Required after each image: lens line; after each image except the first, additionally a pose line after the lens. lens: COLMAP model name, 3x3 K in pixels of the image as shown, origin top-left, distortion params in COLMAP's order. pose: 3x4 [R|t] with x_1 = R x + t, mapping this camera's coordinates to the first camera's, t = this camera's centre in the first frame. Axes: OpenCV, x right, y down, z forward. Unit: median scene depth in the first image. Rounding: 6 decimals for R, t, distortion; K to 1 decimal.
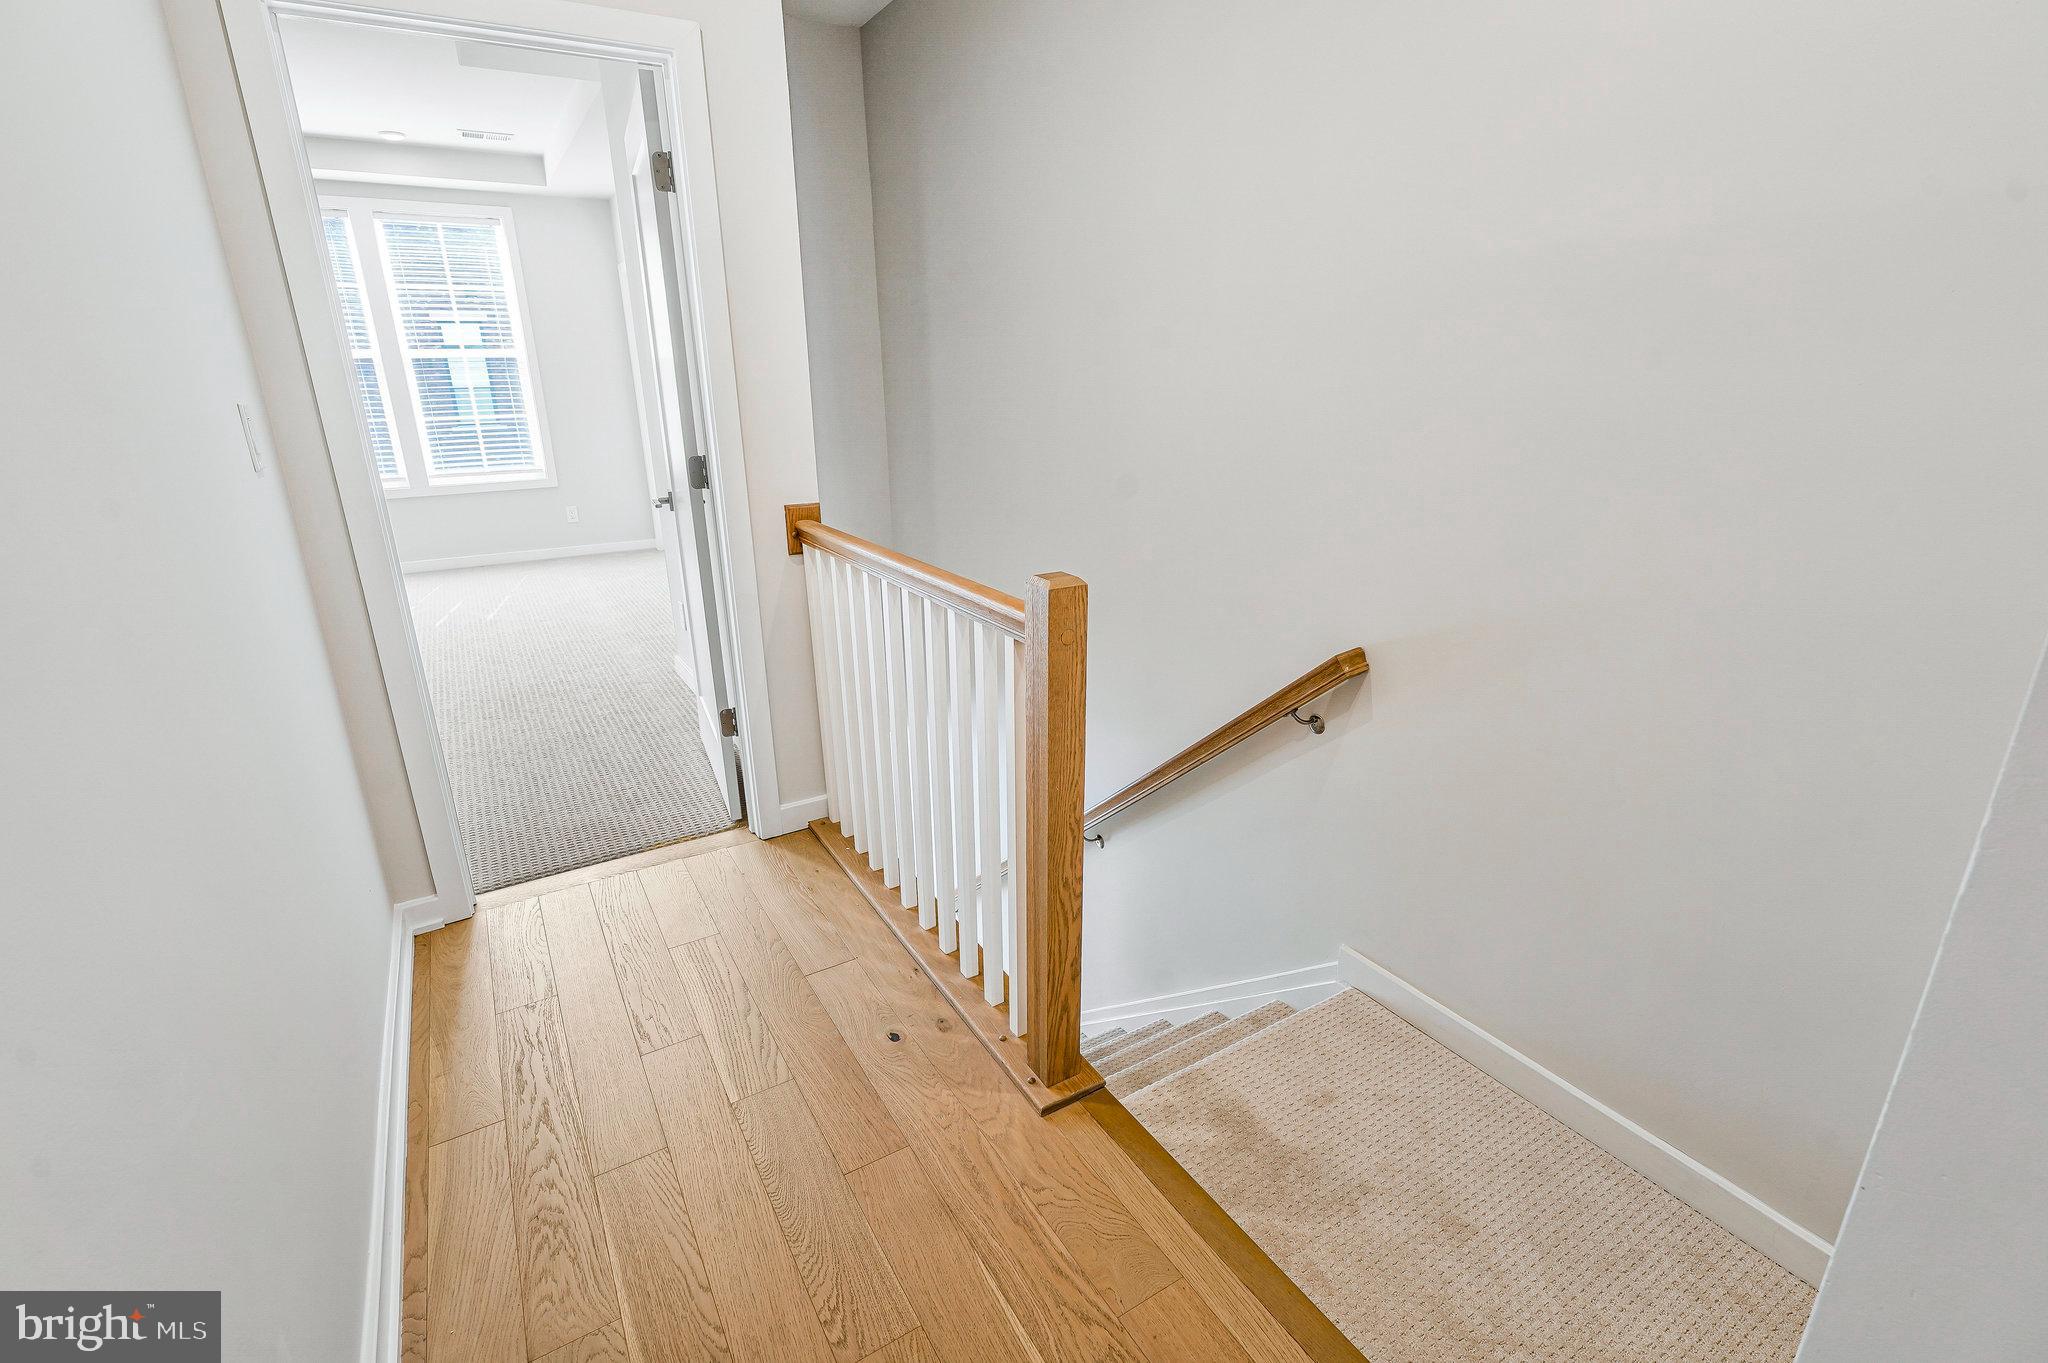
lens RADIAL K [[928.2, 0, 1024.0], [0, 928.2, 681.5], [0, 0, 1]] dist [-0.002250, 0.000082]
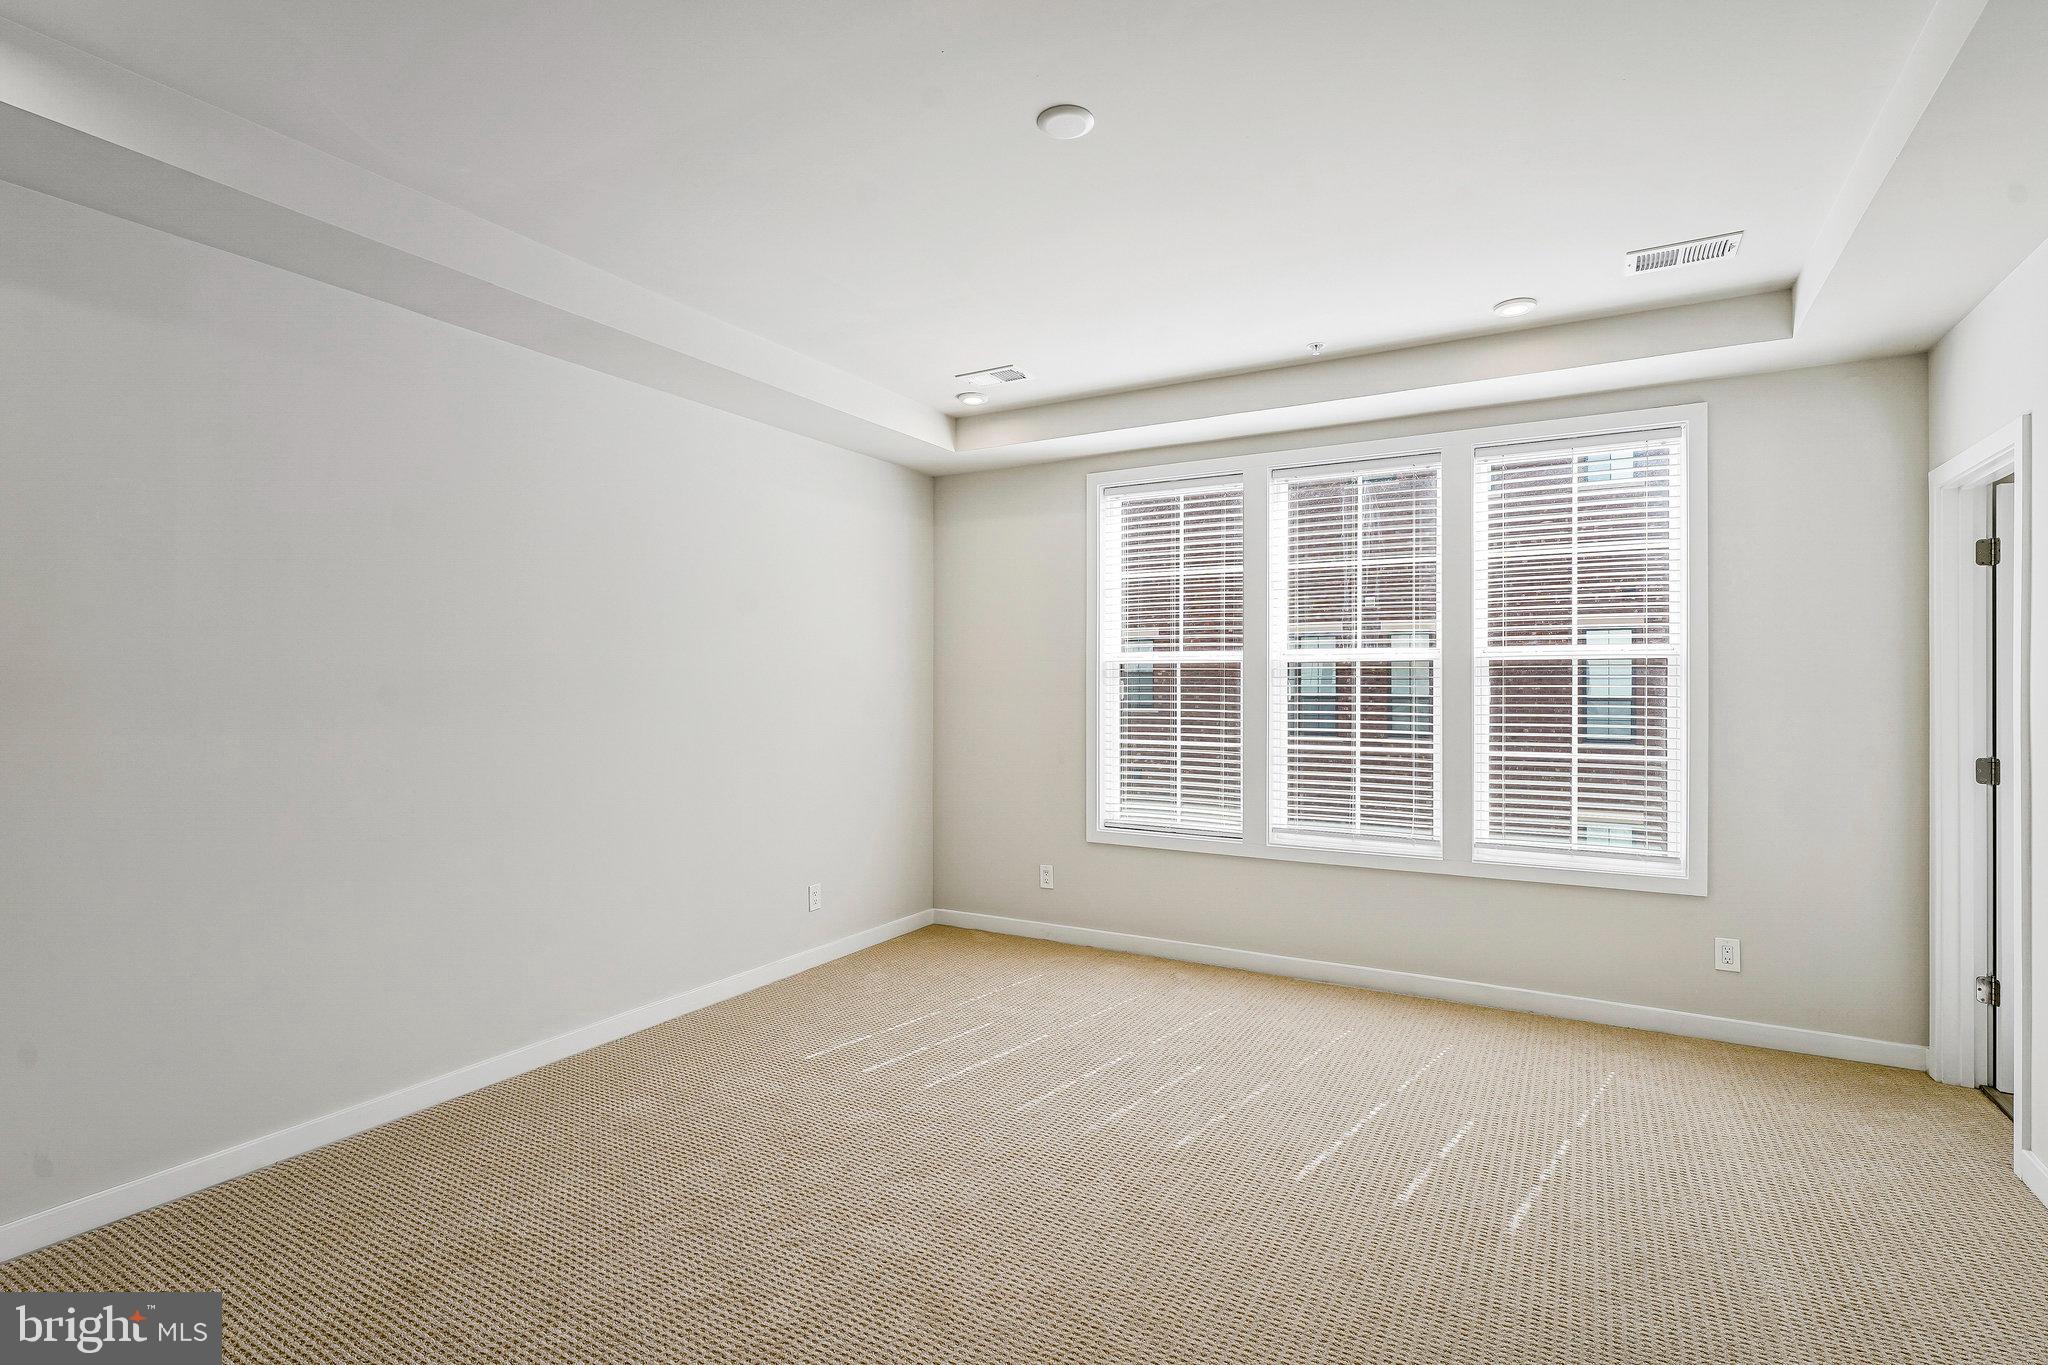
lens RADIAL K [[980.7, 0, 1024.0], [0, 980.7, 682.5], [0, 0, 1]] dist [-0.000361, -0.000360]
pose [[0.483375, 0.007433, -0.875382, -0.233034], [-0.291052, 0.944443, -0.152695, -0.141990], [0.825614, 0.328591, 0.458683, 0.442591]]
